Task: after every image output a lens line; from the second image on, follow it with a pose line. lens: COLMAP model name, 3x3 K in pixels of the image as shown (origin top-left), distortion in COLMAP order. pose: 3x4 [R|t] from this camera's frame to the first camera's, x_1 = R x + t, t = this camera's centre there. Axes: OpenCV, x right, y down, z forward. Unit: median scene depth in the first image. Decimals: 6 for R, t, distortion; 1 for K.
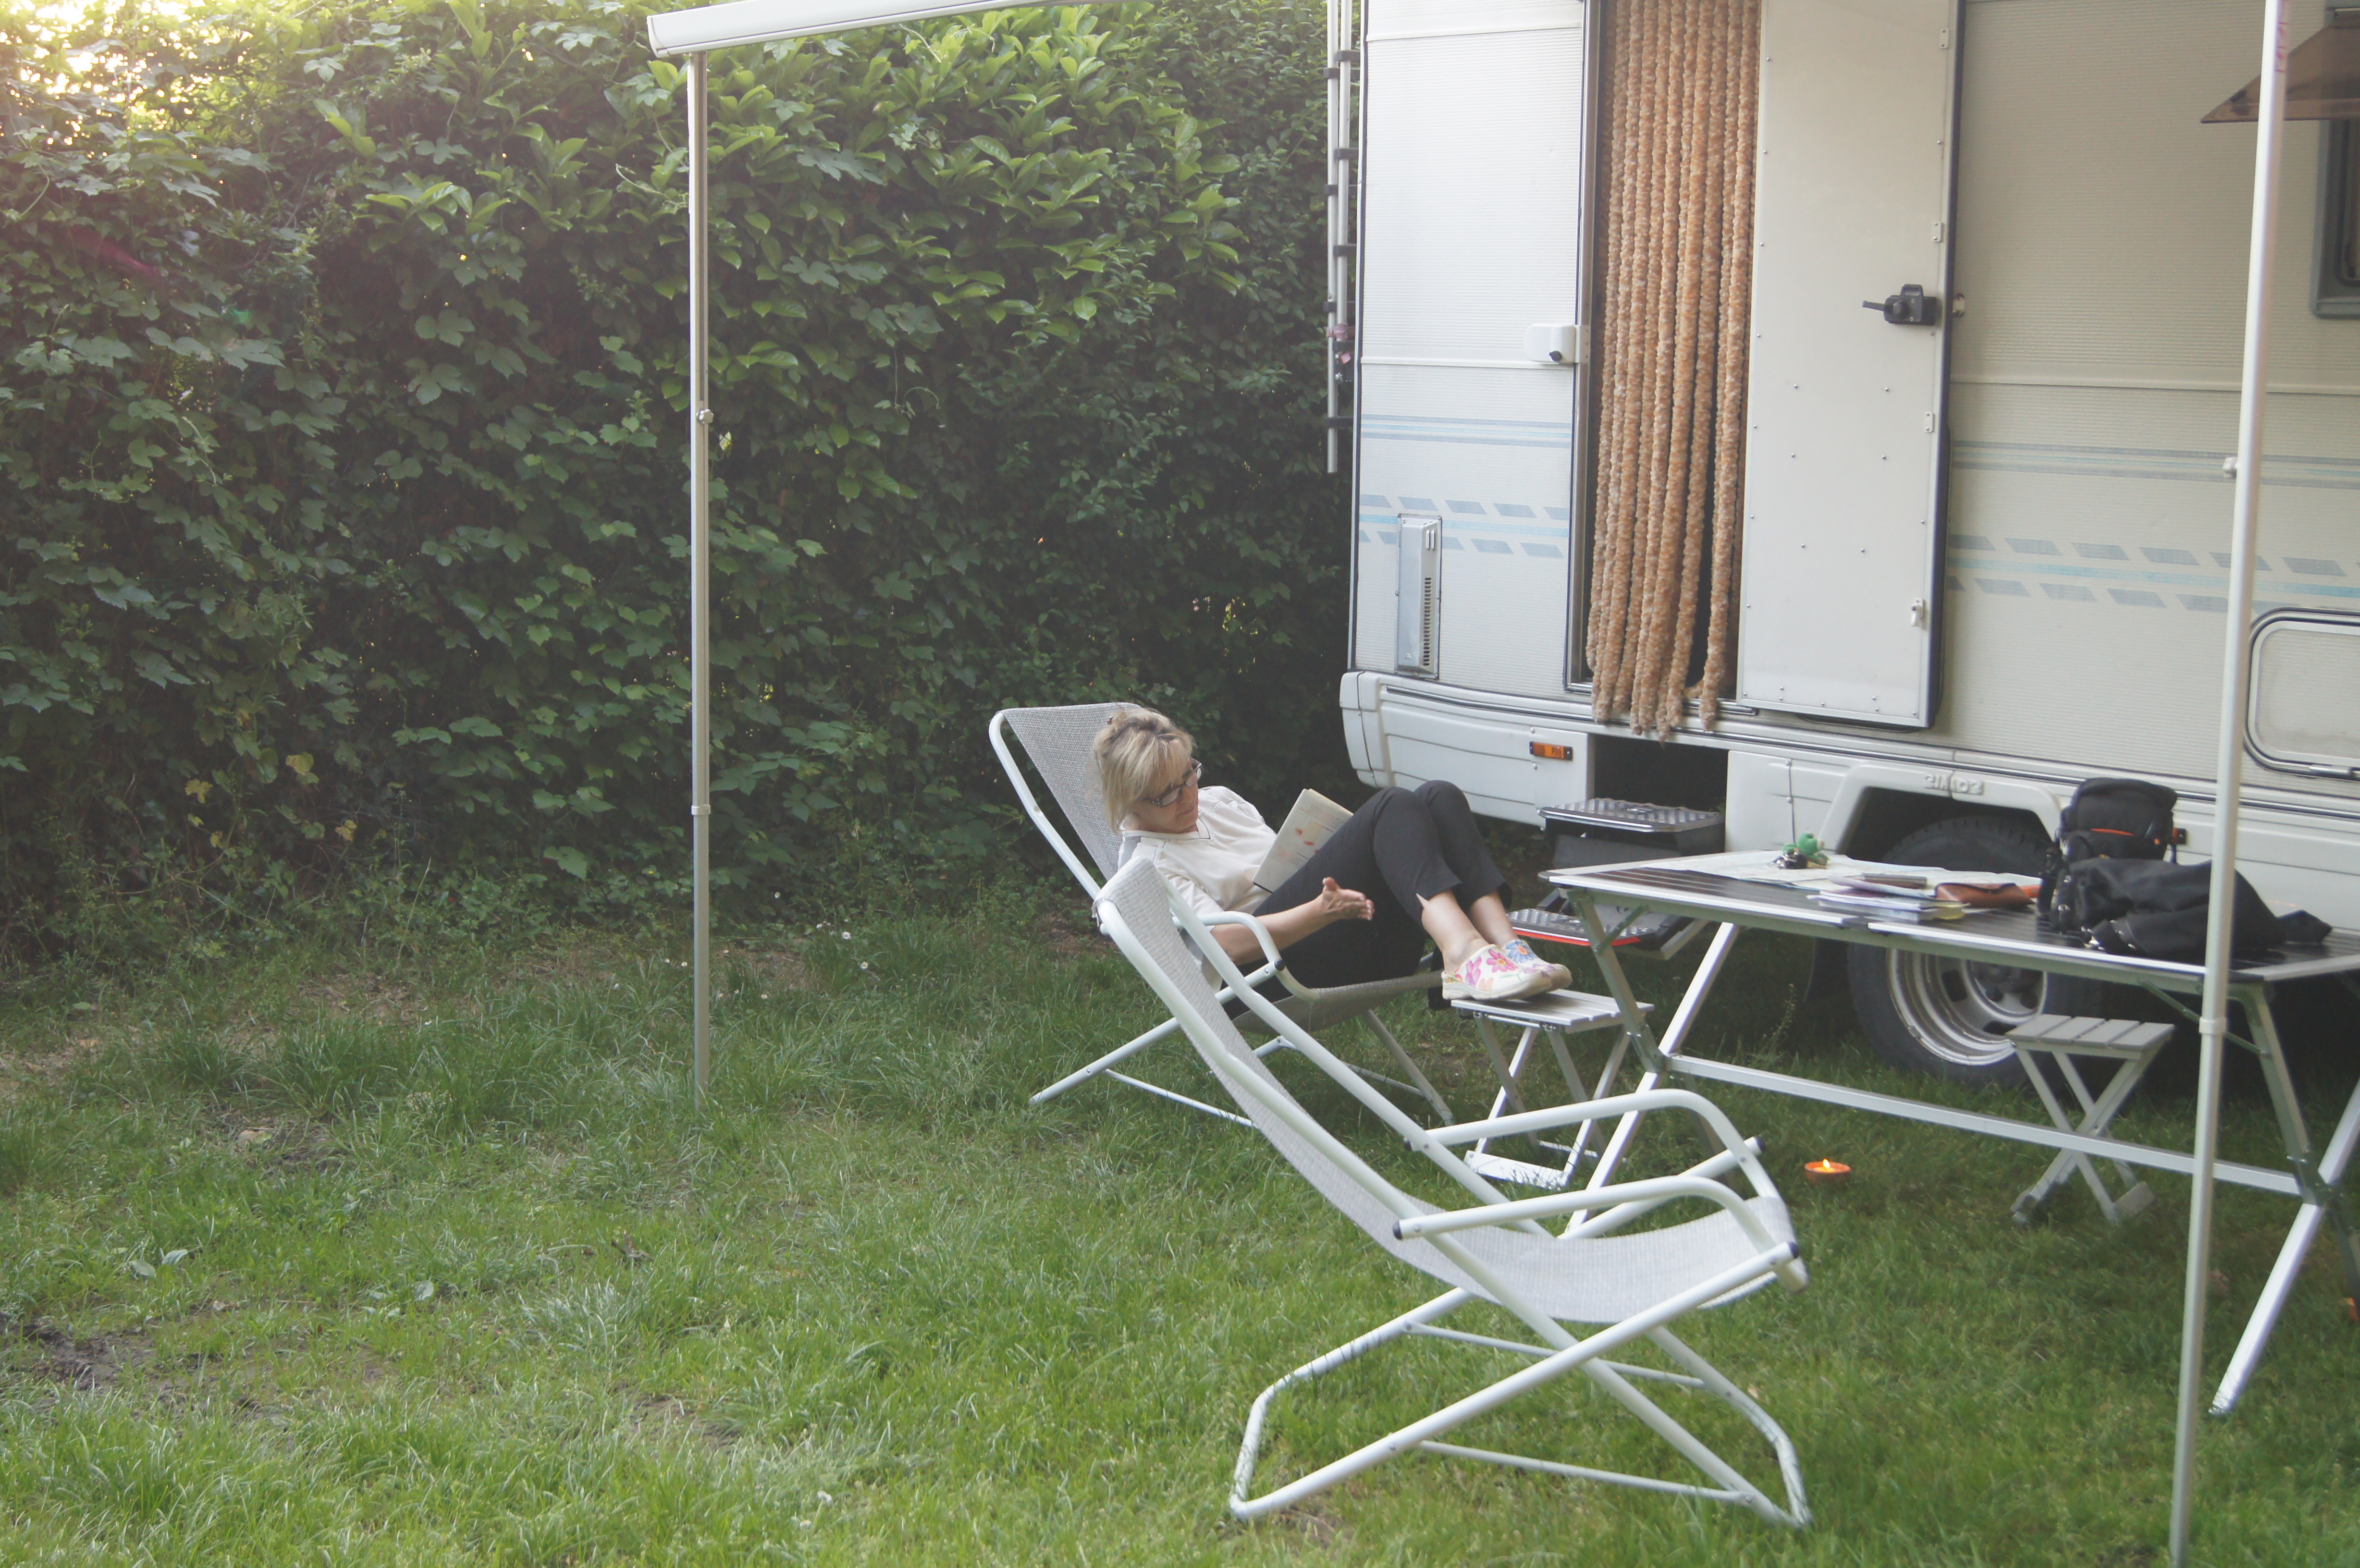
lens RADIAL K [[3380.6, 0, 1180.0], [0, 3380.6, 784.0], [0, 0, 1]] dist [-0.041738, 0.009494]
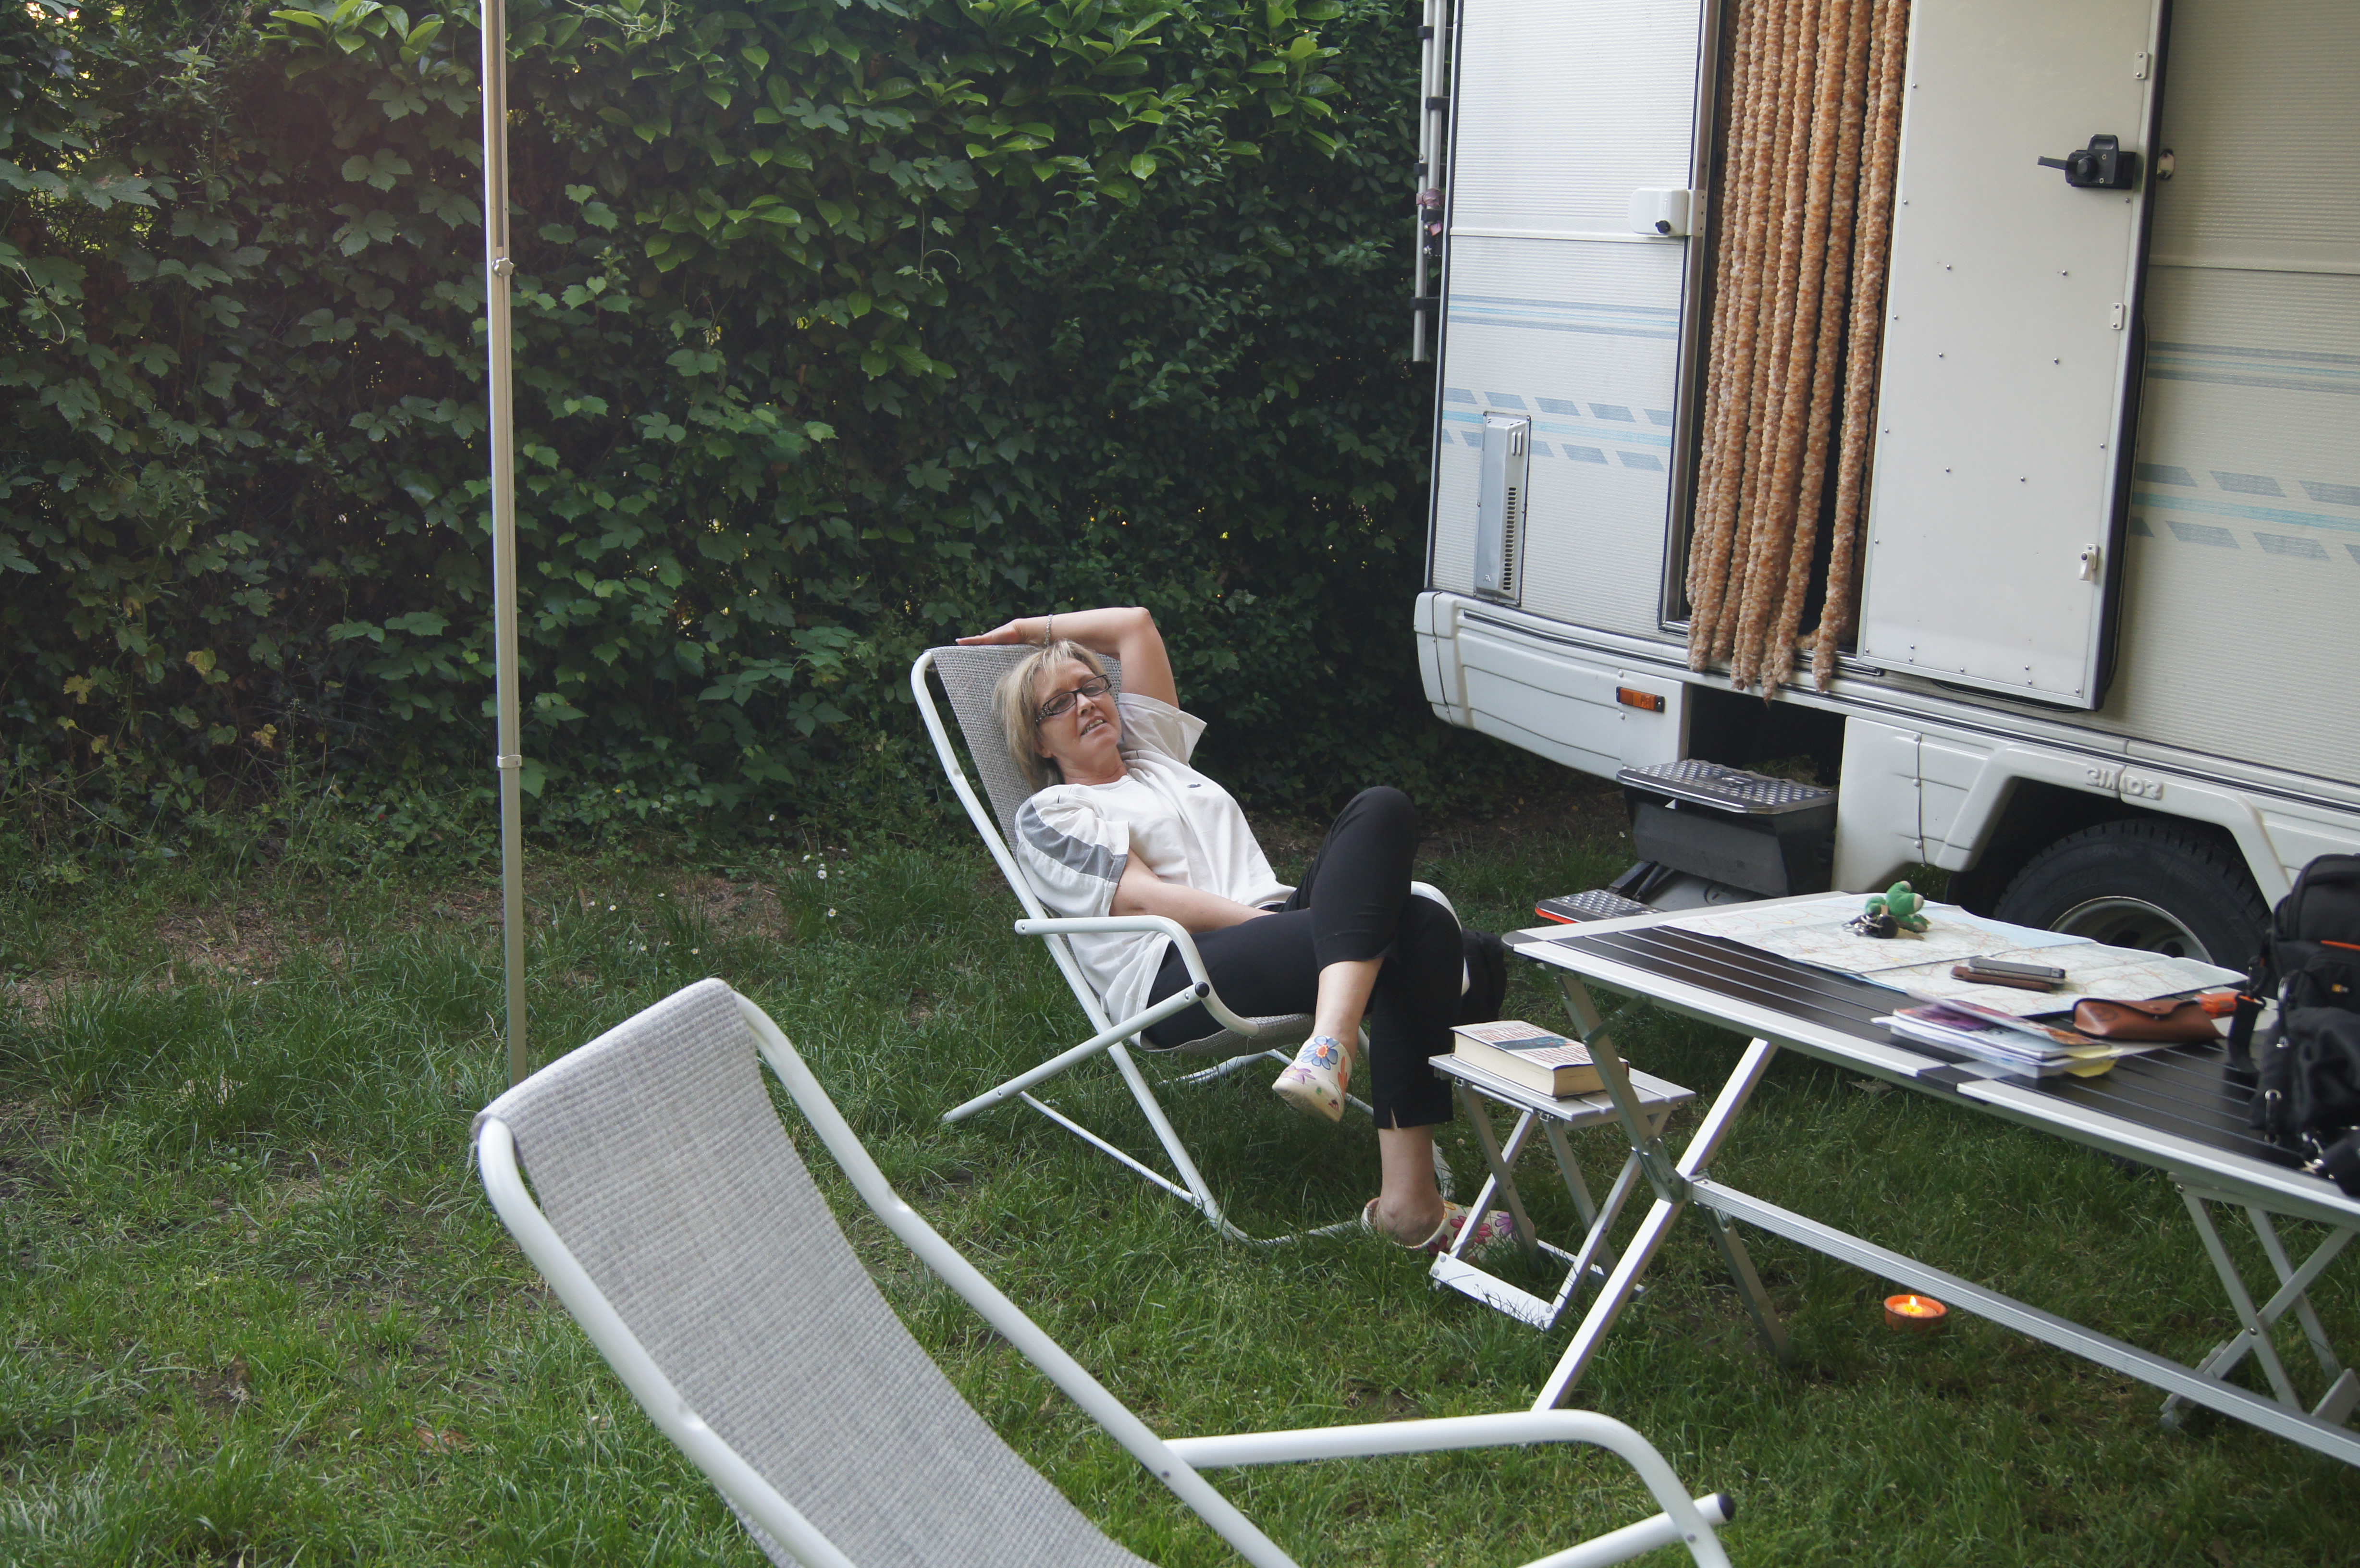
lens RADIAL K [[2671.6, 0, 1177.9], [0, 2671.6, 768.1], [0, 0, 1]] dist [-0.058074, 0.035818]
pose [[0.991309, 0.045390, -0.123474, 0.081278], [-0.037794, 0.997286, 0.063185, -0.031600], [0.126007, -0.057969, 0.990334, 0.336330]]
